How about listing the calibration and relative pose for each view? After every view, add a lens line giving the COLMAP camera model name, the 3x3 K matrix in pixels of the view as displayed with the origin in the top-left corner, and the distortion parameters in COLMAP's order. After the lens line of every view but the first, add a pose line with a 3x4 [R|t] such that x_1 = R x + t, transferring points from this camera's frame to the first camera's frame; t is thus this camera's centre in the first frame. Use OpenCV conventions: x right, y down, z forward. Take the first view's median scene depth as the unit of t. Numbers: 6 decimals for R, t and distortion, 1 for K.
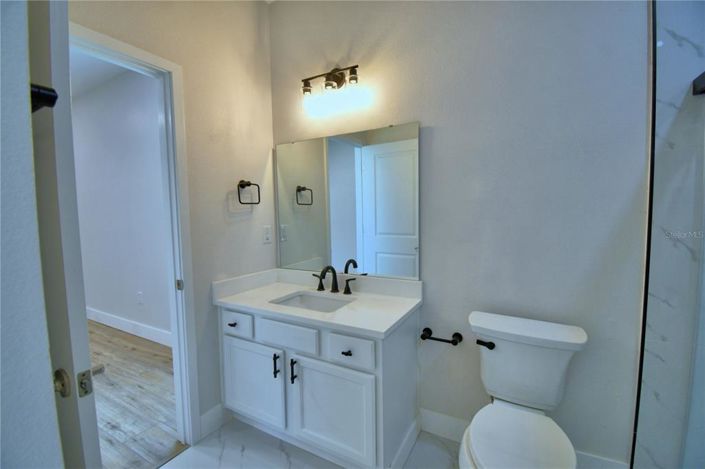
lens RADIAL K [[309.2, 0, 355.2], [0, 309.2, 233.0], [0, 0, 1]] dist [-0.019333, -0.005971]
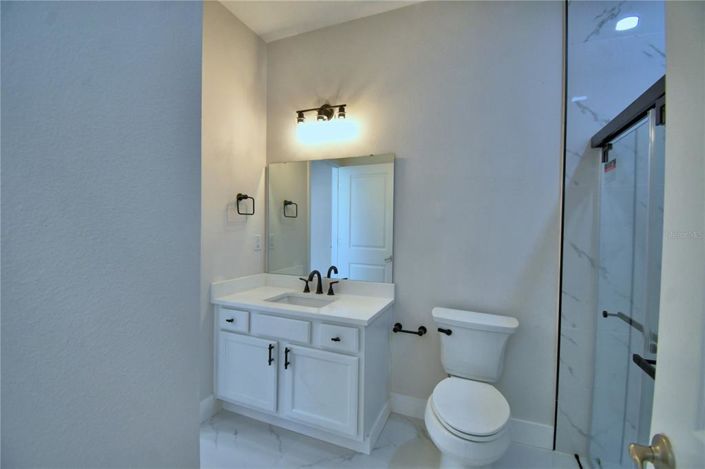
lens RADIAL K [[309.2, 0, 355.6], [0, 309.2, 230.2], [0, 0, 1]] dist [-0.019333, -0.005971]
pose [[0.992731, 0.030824, 0.116341, -0.083429], [-0.024132, 0.997996, -0.058496, 0.022891], [-0.117911, 0.055264, 0.991485, -0.196771]]
